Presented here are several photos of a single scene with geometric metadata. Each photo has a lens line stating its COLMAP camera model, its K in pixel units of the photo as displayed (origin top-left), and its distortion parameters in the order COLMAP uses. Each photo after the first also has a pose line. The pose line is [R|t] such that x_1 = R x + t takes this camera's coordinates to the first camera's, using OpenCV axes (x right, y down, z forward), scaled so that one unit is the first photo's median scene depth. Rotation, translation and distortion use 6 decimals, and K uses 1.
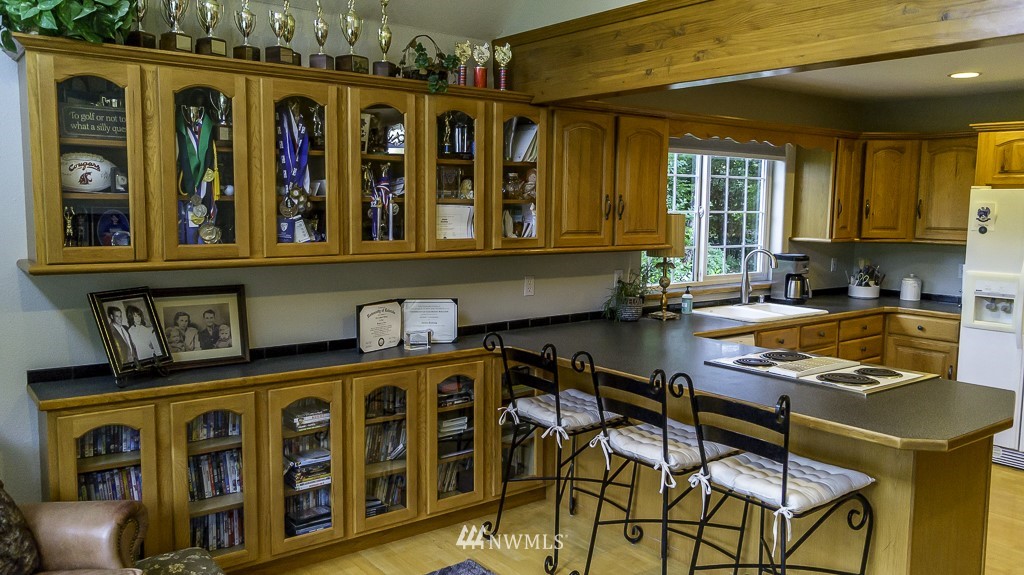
lens RADIAL K [[799.8, 0, 511.9], [0, 799.8, 284.0], [0, 0, 1]] dist [0.003424, 0.009350]
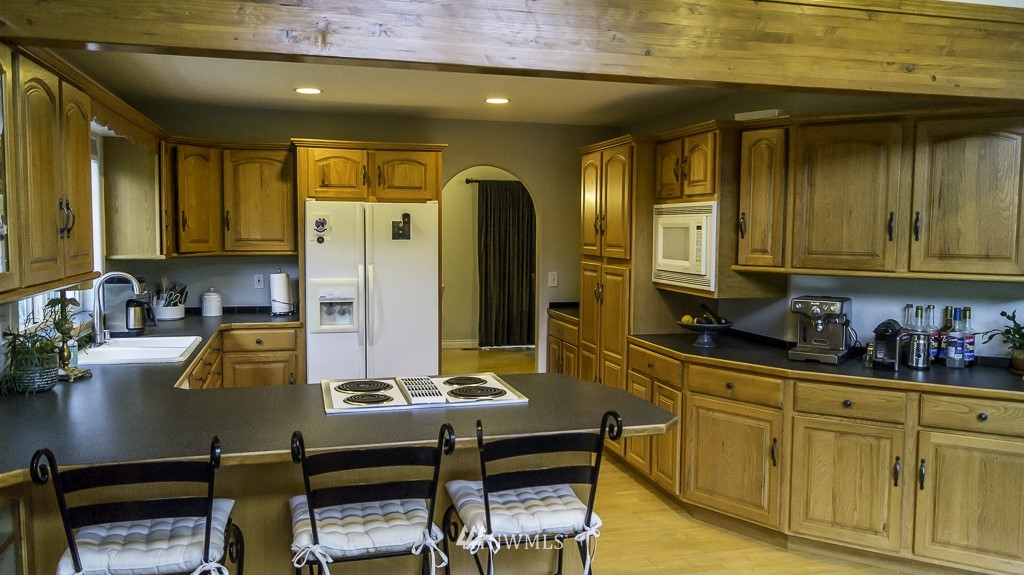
lens RADIAL K [[799.8, 0, 511.9], [0, 799.8, 284.0], [0, 0, 1]] dist [0.003424, 0.009350]
pose [[0.378092, -0.077389, 0.922528, -0.269128], [0.090179, 0.994840, 0.046496, -0.032427], [-0.921365, 0.065613, 0.383120, 0.332711]]
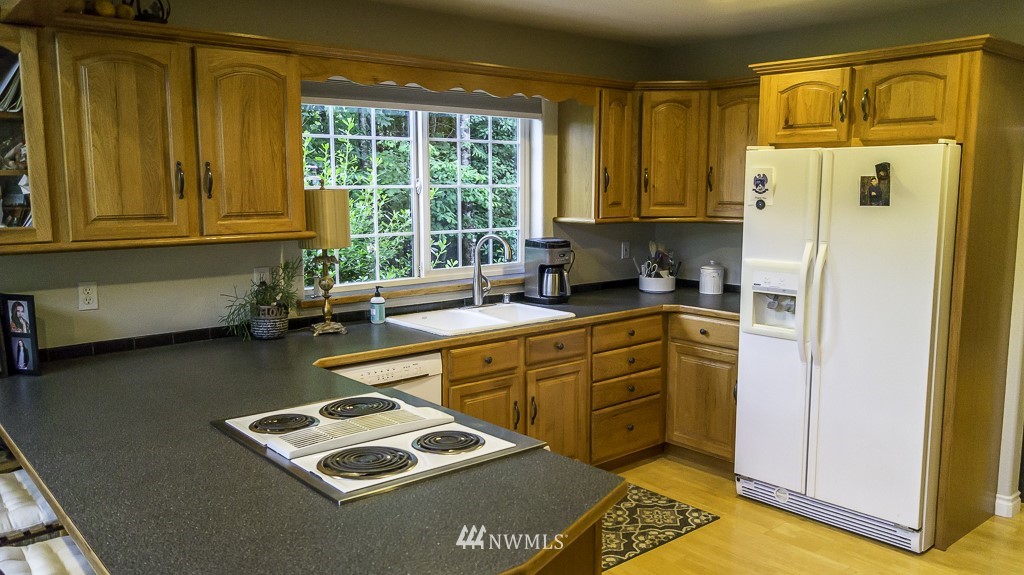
lens RADIAL K [[799.8, 0, 511.9], [0, 799.8, 284.0], [0, 0, 1]] dist [0.003424, 0.009350]
pose [[0.998746, -0.021029, 0.045427, 0.288933], [0.019950, 0.999511, 0.024086, -0.013885], [-0.045912, -0.023150, 0.998677, 0.233282]]
